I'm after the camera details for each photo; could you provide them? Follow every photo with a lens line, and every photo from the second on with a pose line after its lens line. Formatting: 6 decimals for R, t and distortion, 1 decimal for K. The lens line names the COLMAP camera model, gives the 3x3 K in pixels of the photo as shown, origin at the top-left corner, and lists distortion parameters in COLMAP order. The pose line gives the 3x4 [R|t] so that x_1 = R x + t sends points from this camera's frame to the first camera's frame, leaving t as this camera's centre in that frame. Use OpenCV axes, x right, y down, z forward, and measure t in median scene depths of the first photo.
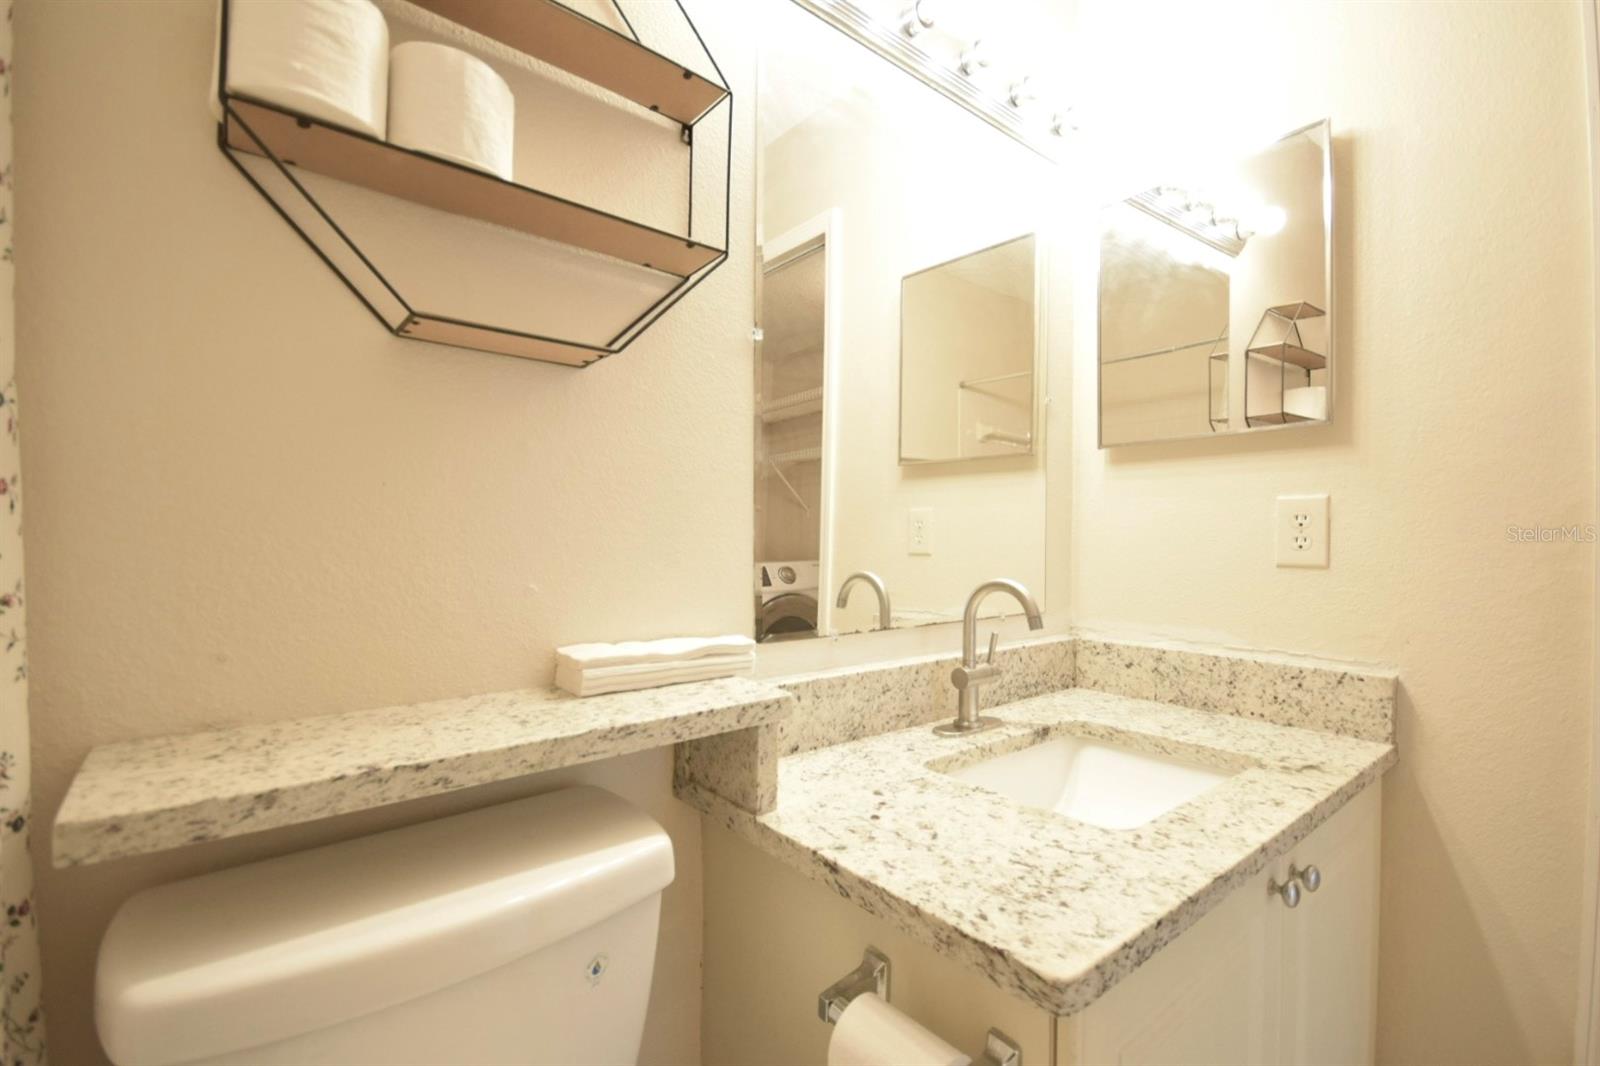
lens RADIAL K [[714.5, 0, 793.8], [0, 714.5, 541.7], [0, 0, 1]] dist [-0.000827, -0.000350]
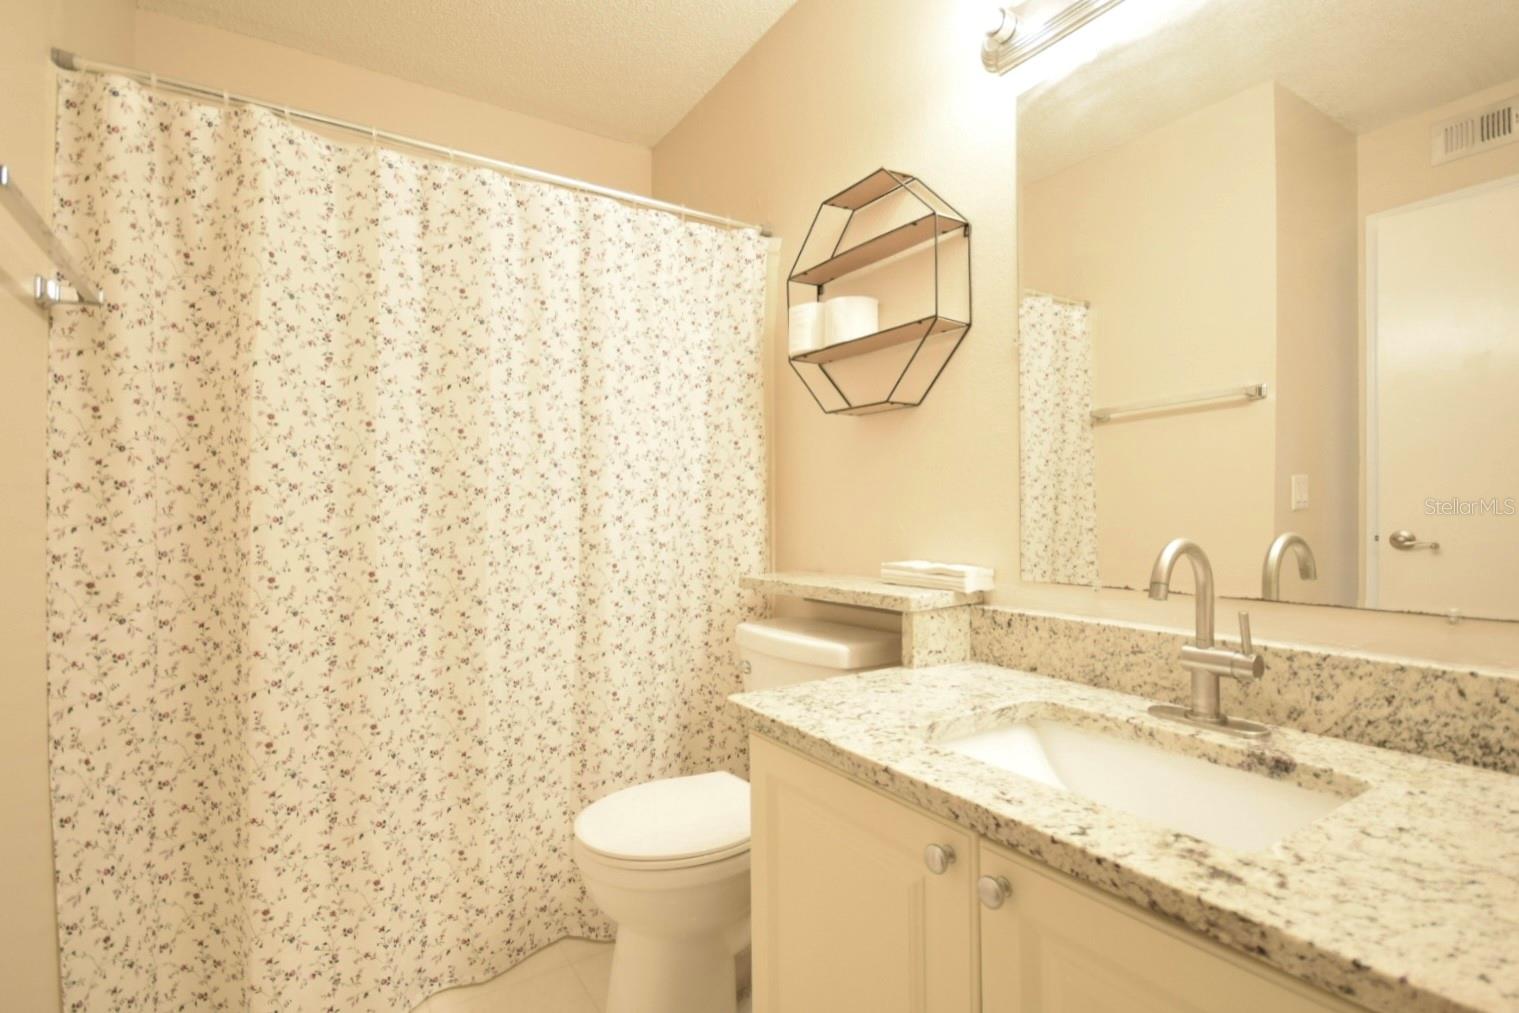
lens RADIAL K [[706.2, 0, 738.9], [0, 706.2, 512.6], [0, 0, 1]] dist [0.000327, -0.006856]
pose [[-0.125744, -0.001310, -0.992062, 1.256711], [0.004987, 0.999986, -0.001953, 0.021594], [0.992050, -0.005193, -0.125736, 0.646503]]
